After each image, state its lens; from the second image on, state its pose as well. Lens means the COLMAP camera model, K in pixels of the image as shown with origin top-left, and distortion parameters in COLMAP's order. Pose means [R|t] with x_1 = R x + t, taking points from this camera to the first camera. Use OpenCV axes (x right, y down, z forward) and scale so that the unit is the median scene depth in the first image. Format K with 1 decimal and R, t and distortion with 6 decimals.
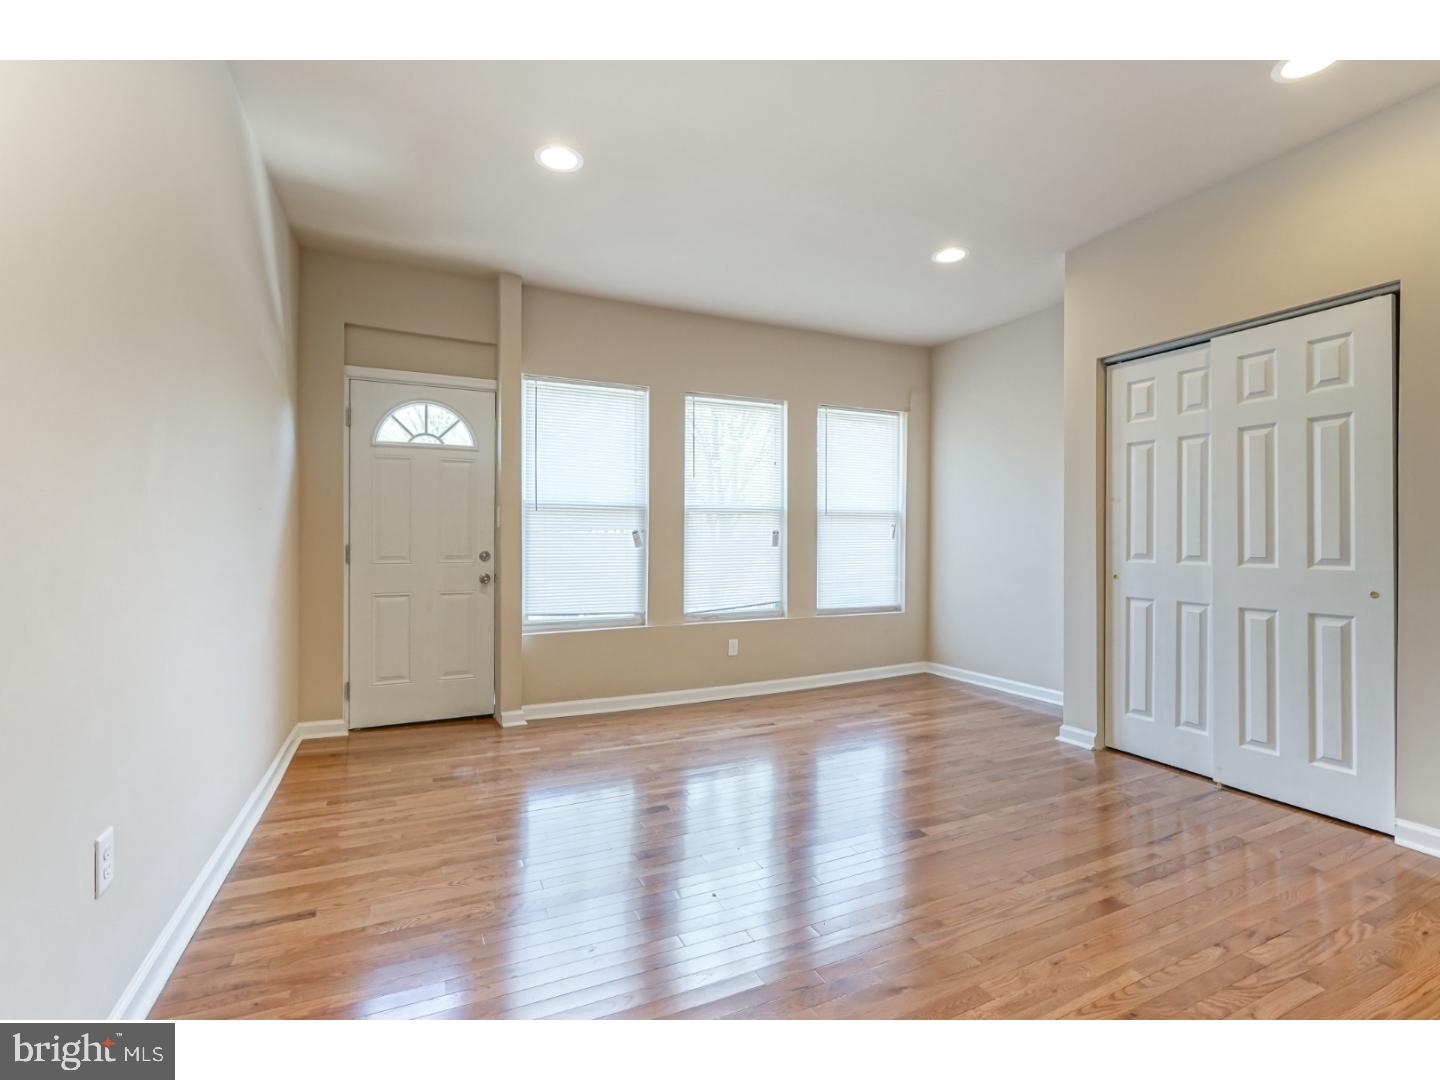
lens RADIAL K [[663.8, 0, 722.0], [0, 663.8, 533.3], [0, 0, 1]] dist [-0.008043, 0.003190]
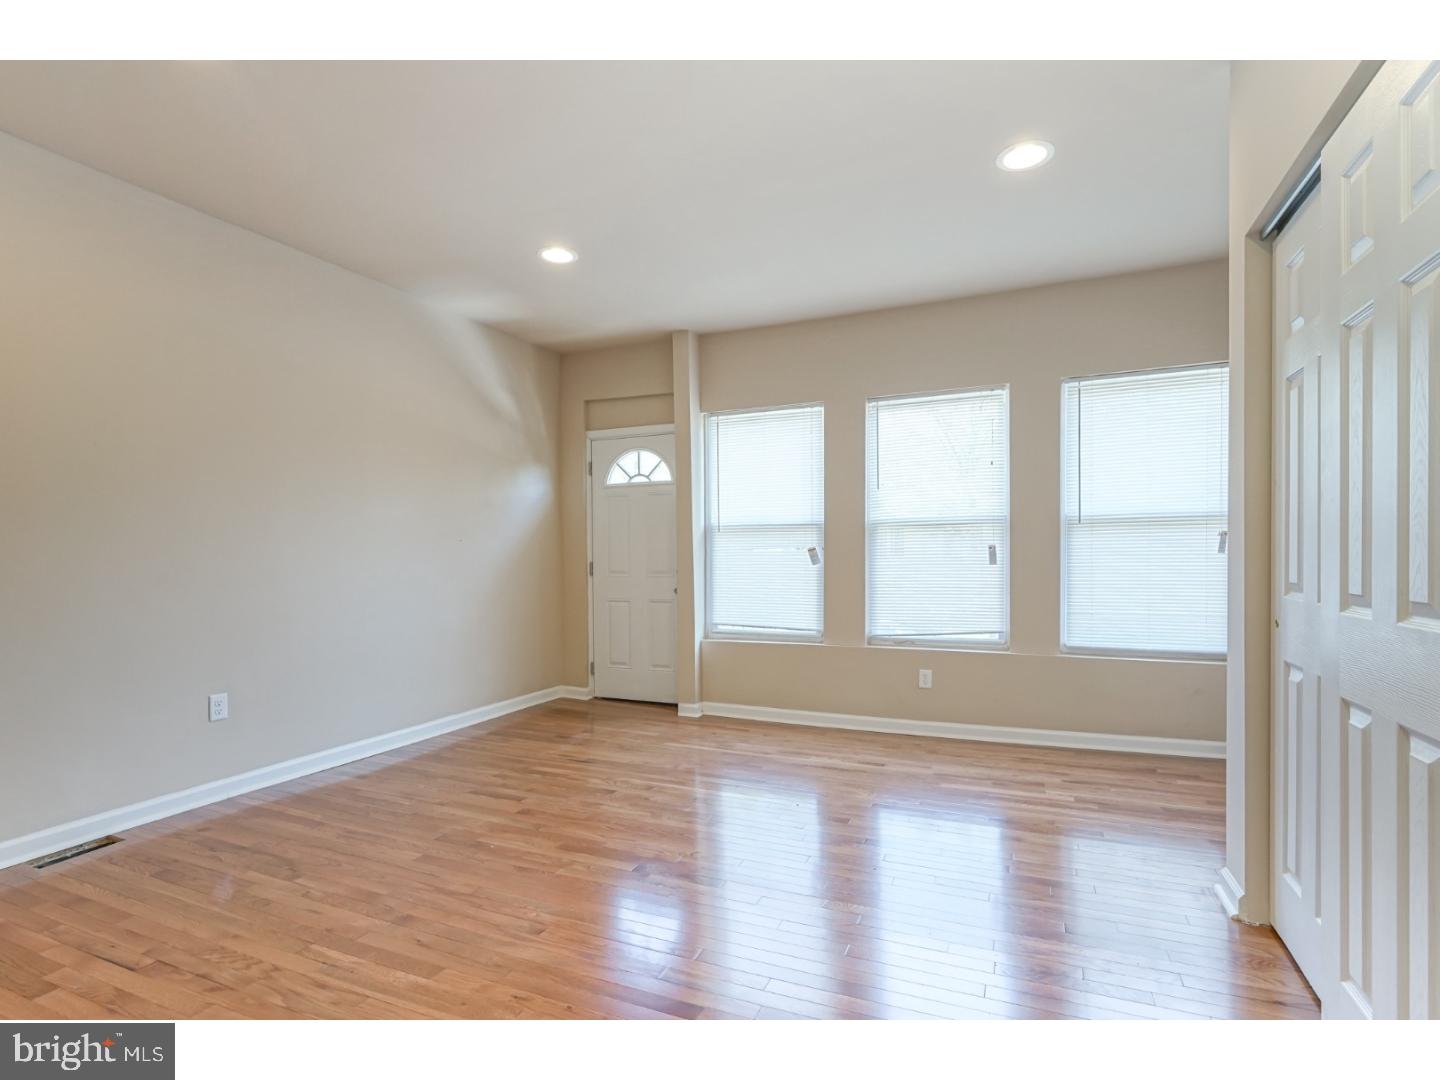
lens RADIAL K [[663.8, 0, 711.4], [0, 663.8, 562.0], [0, 0, 1]] dist [-0.008043, 0.003190]
pose [[0.672472, -0.000483, -0.740122, 0.575620], [0.011701, 0.999882, 0.009979, 0.005850], [0.740030, -0.015371, 0.672398, 0.242093]]
